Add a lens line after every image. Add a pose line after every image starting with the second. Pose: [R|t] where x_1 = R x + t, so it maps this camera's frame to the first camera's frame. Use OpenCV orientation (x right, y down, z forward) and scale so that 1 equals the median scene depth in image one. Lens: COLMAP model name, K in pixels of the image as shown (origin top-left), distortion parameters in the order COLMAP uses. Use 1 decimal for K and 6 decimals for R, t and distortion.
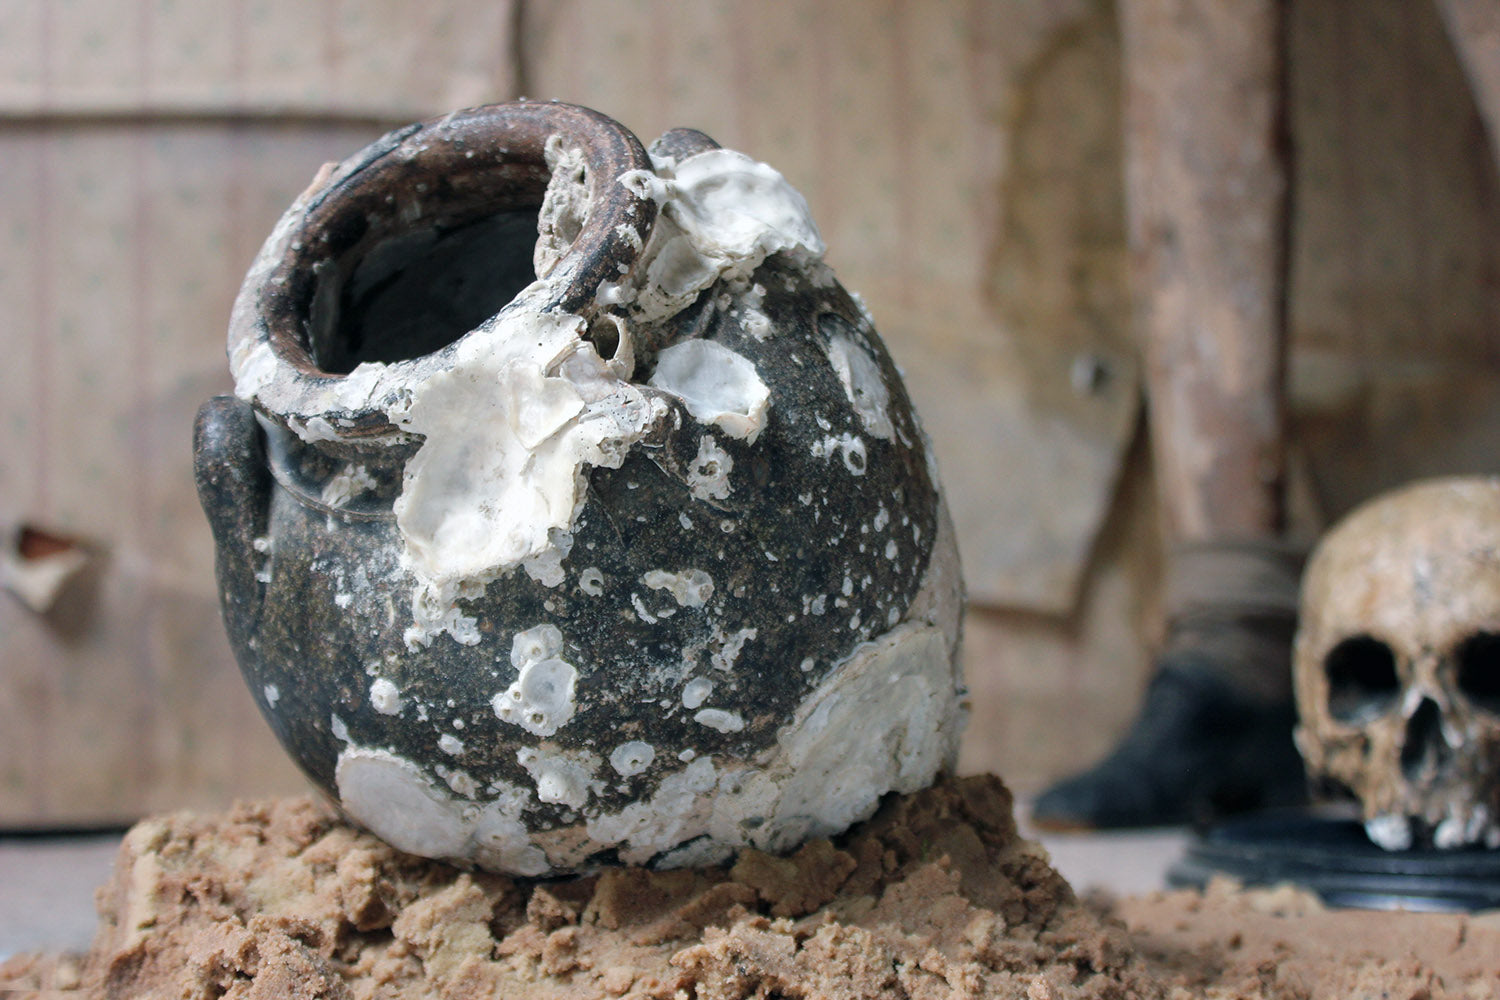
lens RADIAL K [[2033.7, 0, 750.0], [0, 2033.7, 500.0], [0, 0, 1]] dist [-0.041977, 0.020937]
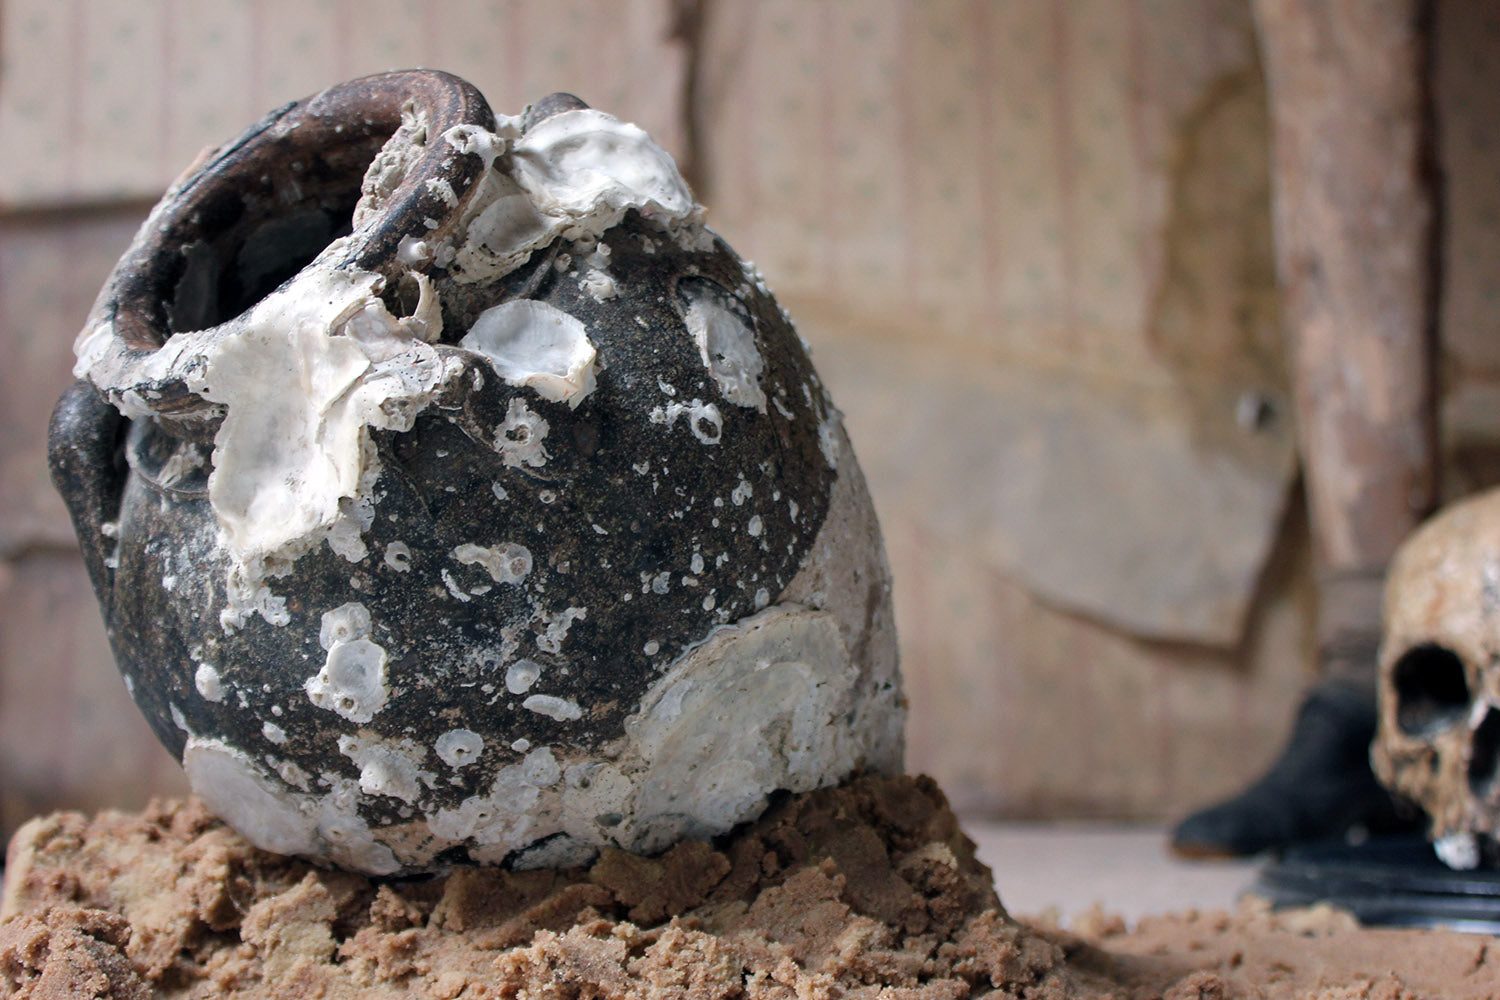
lens RADIAL K [[1892.2, 0, 750.0], [0, 1892.2, 500.0], [0, 0, 1]] dist [-0.061156, 0.077160]
pose [[0.991615, -0.016383, -0.128182, 0.183787], [0.012617, 0.999466, -0.030138, 0.039988], [0.128608, 0.028268, 0.991293, 0.148521]]
